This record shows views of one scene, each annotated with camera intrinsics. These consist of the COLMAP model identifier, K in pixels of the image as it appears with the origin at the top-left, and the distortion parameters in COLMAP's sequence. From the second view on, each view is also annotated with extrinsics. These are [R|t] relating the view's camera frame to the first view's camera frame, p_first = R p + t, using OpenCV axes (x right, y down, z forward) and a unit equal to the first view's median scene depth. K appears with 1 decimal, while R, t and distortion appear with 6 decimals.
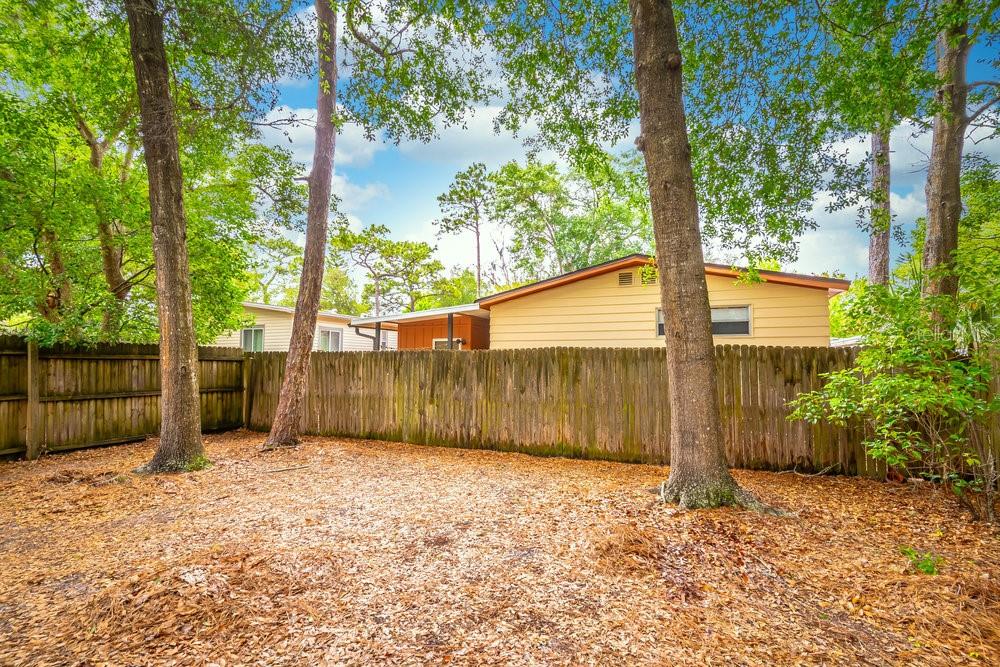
lens RADIAL K [[478.6, 0, 500.0], [0, 478.6, 333.5], [0, 0, 1]] dist [-0.001989, 0.000031]
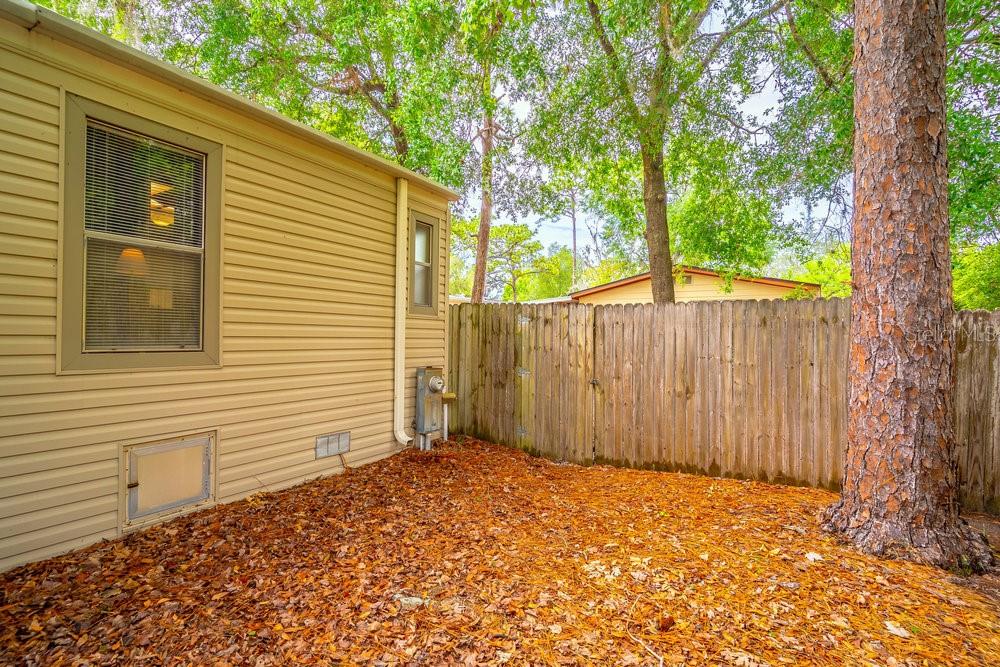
lens RADIAL K [[478.6, 0, 500.0], [0, 478.6, 333.5], [0, 0, 1]] dist [-0.001989, 0.000031]
pose [[0.979811, 0.011466, -0.199598, 0.037559], [0.000394, 0.998241, 0.059279, -0.036281], [0.199927, -0.058161, 0.978083, -0.513831]]
